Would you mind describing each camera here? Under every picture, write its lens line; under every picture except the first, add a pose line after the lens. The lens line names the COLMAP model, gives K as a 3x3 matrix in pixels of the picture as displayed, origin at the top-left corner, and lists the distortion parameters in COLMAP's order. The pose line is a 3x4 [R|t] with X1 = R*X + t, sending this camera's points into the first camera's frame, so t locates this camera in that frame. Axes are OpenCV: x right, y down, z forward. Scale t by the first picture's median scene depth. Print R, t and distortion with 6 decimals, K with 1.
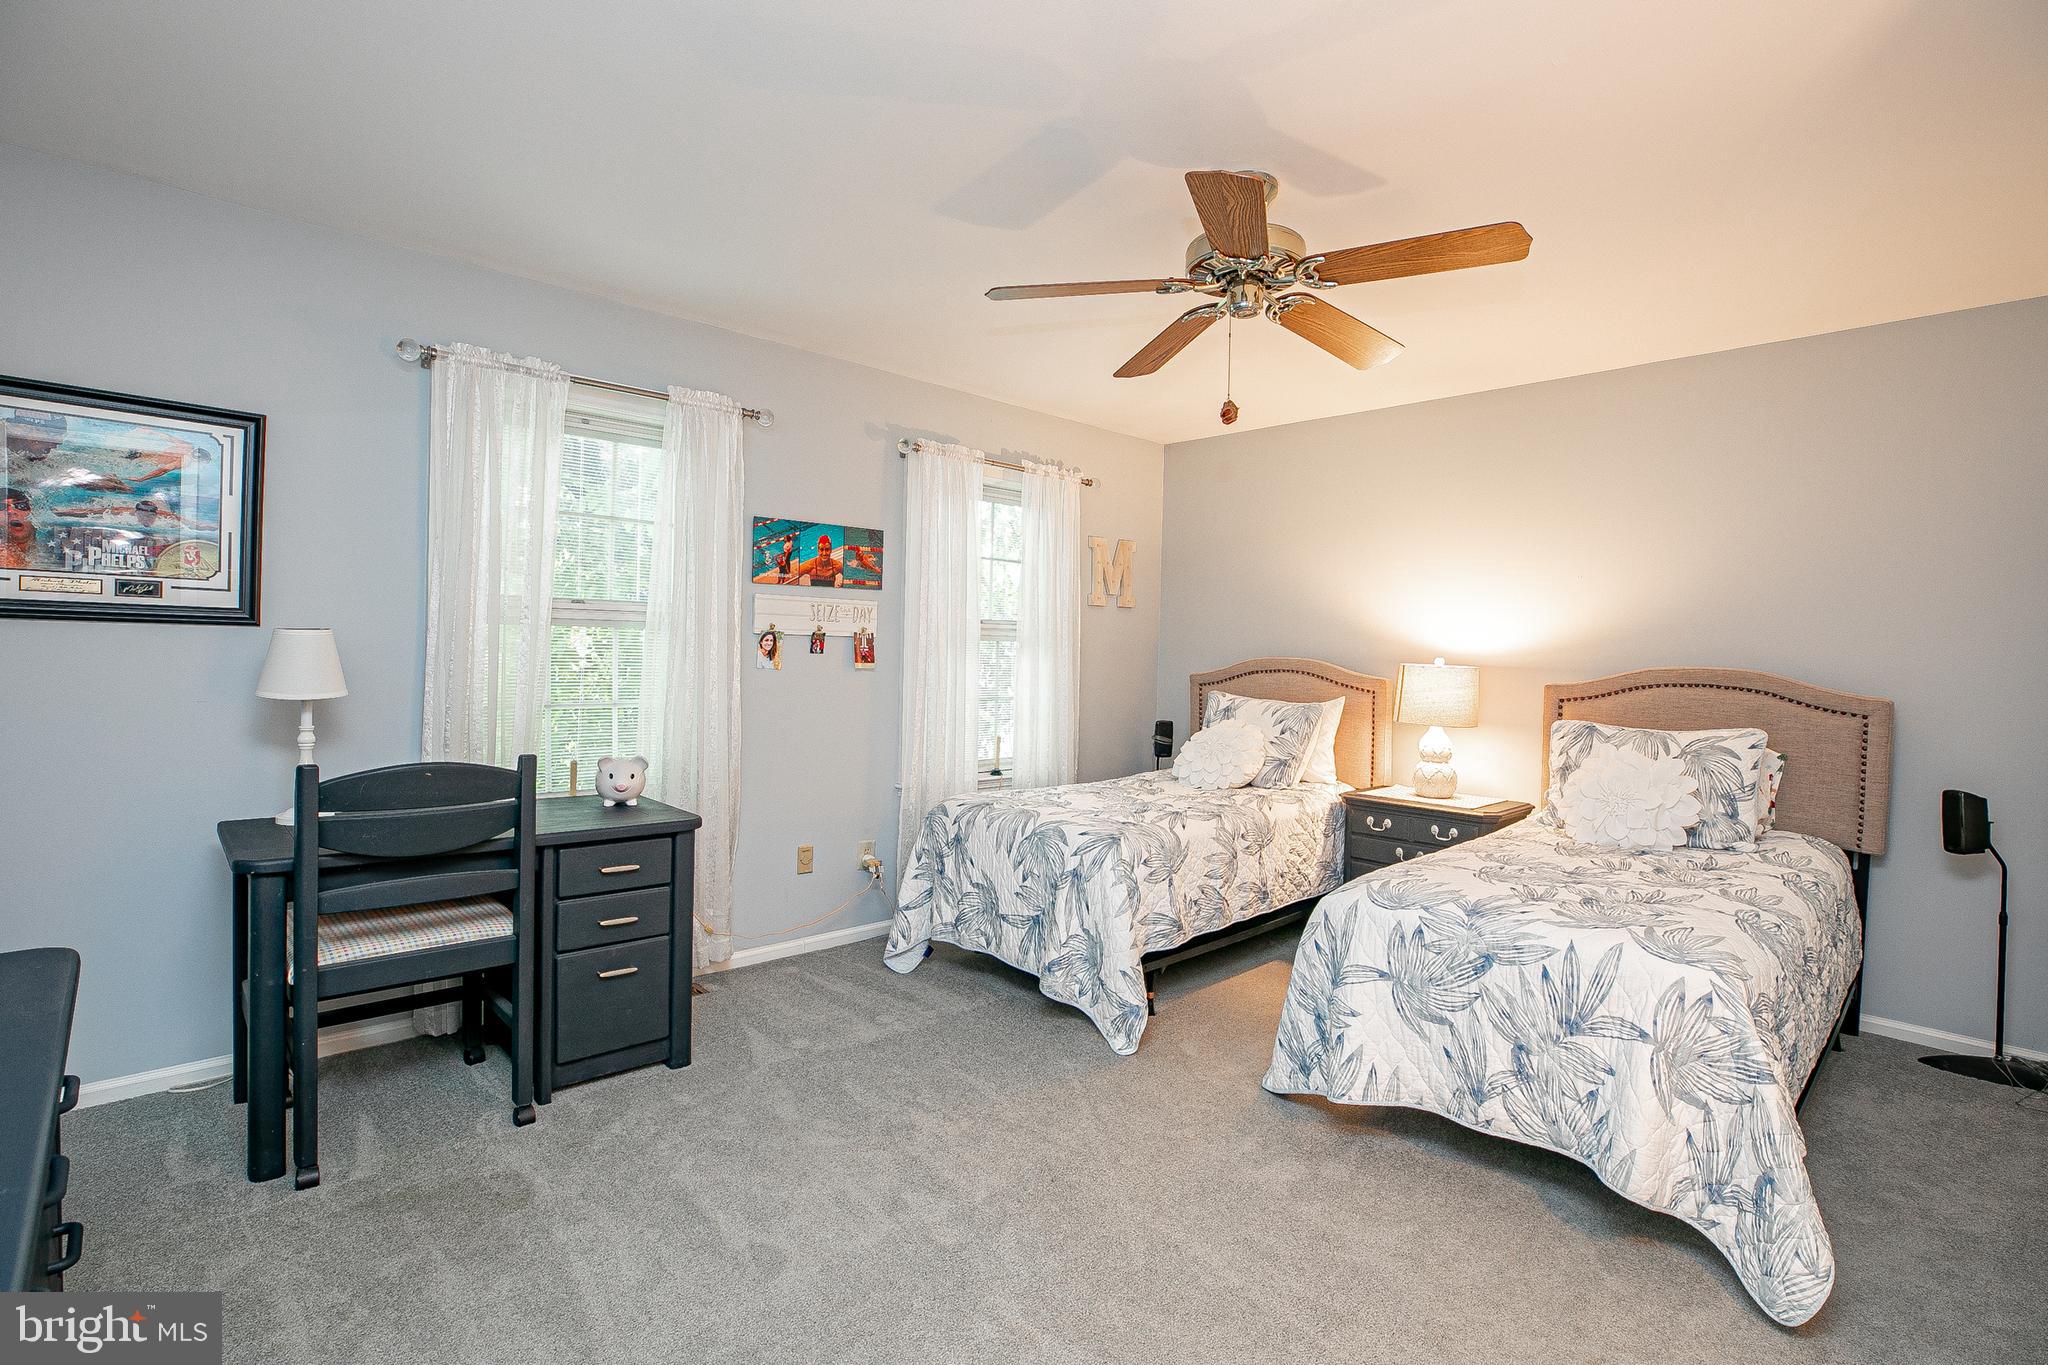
lens RADIAL K [[935.5, 0, 1004.3], [0, 935.5, 675.7], [0, 0, 1]] dist [-0.030730, 0.007151]
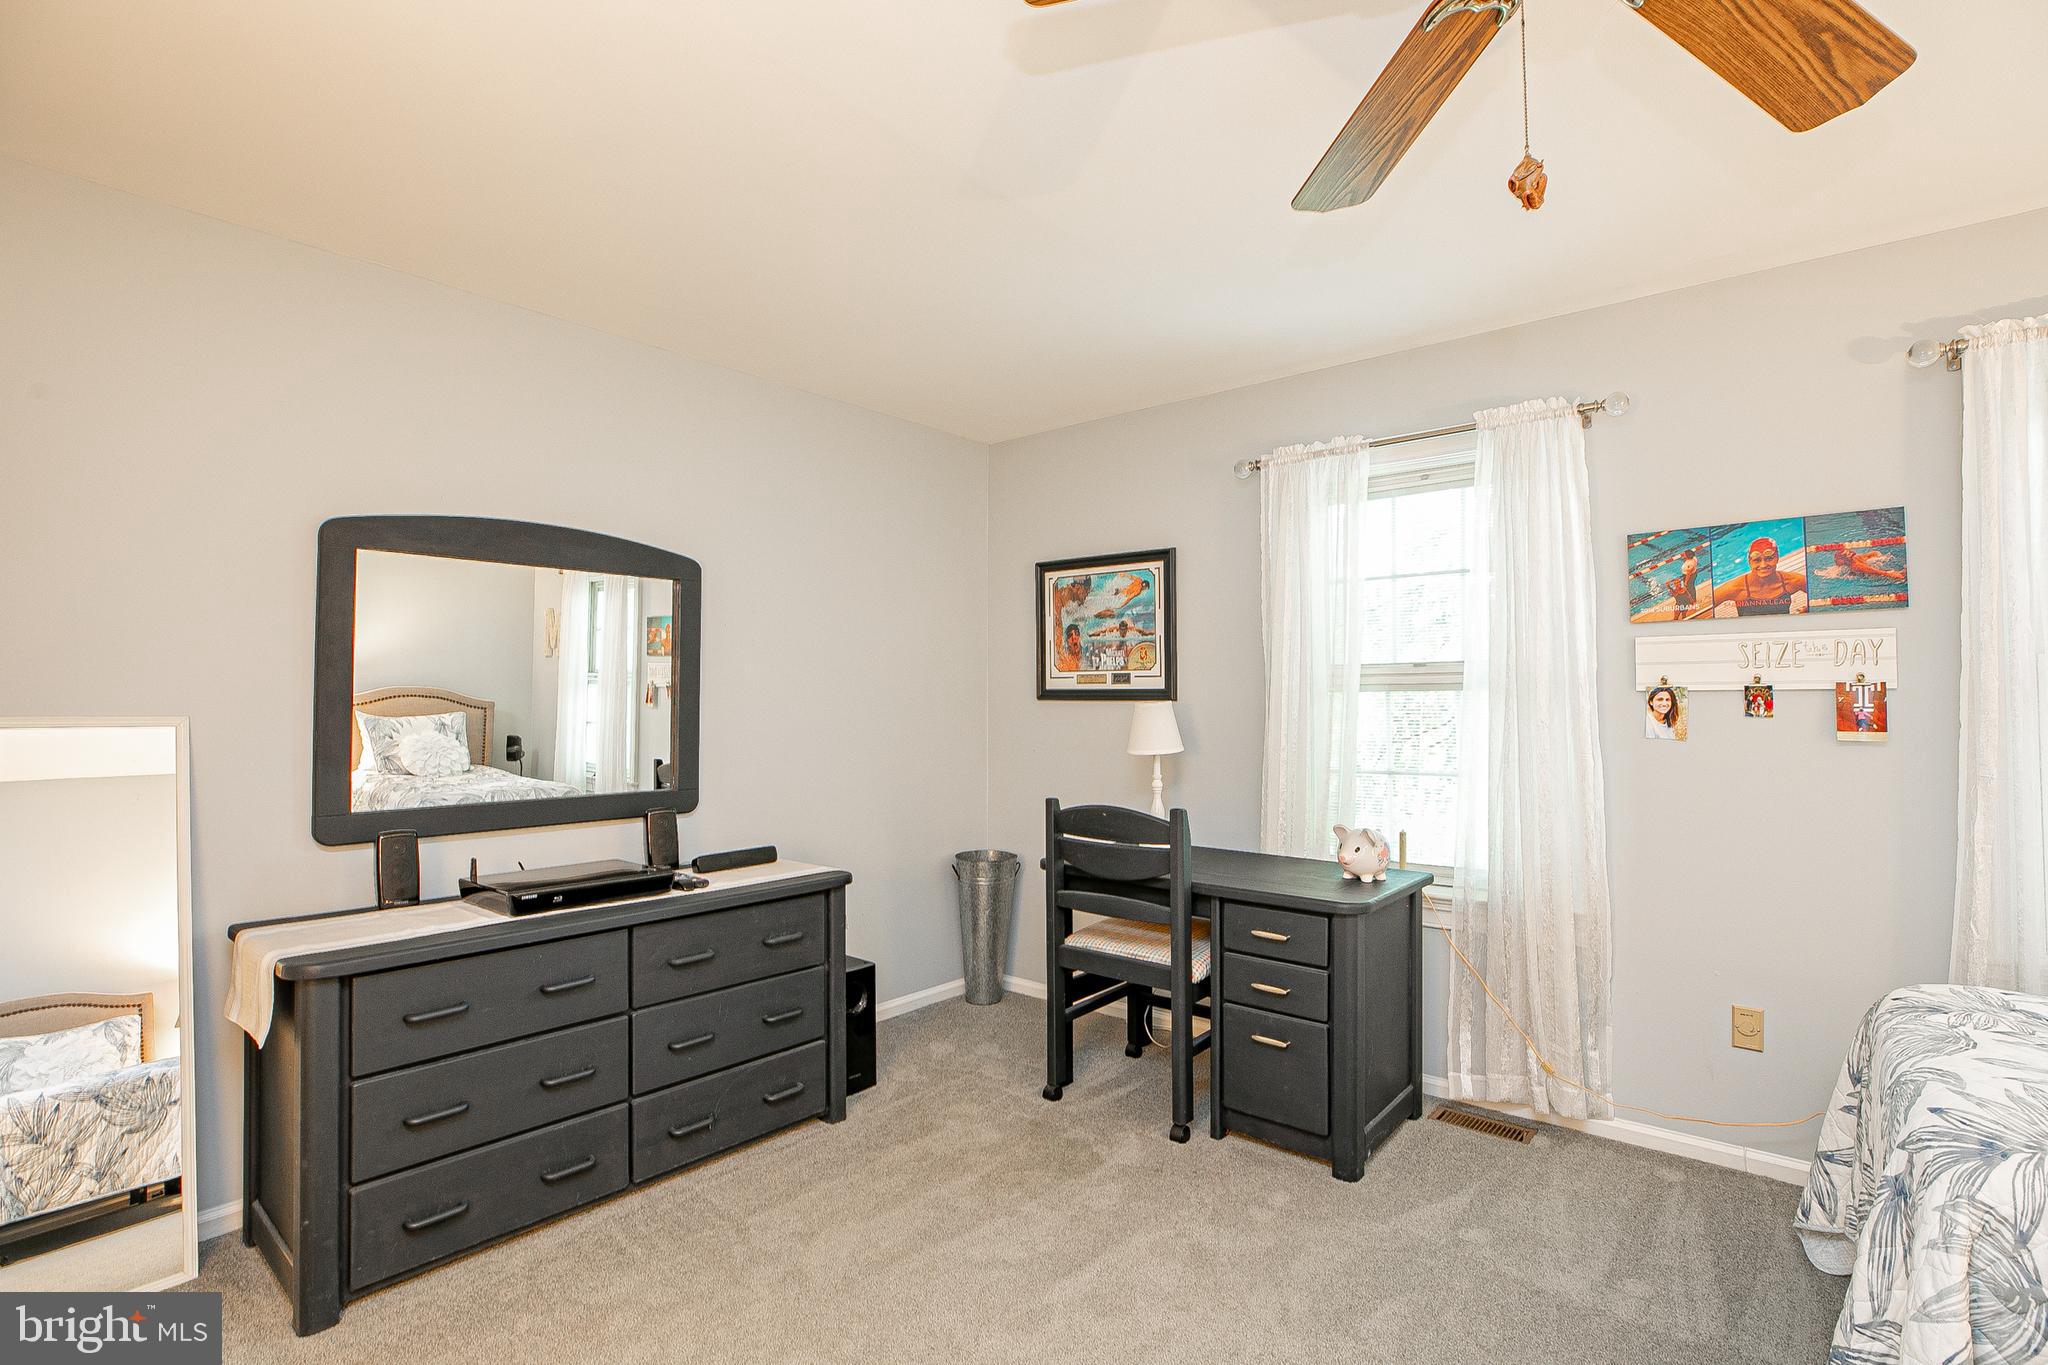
lens RADIAL K [[935.5, 0, 1016.3], [0, 935.5, 674.6], [0, 0, 1]] dist [-0.030730, 0.007151]
pose [[0.145862, -0.048423, -0.988119, 0.396837], [-0.016587, 0.998541, -0.051383, -0.012701], [0.989166, 0.023885, 0.144846, 0.416313]]
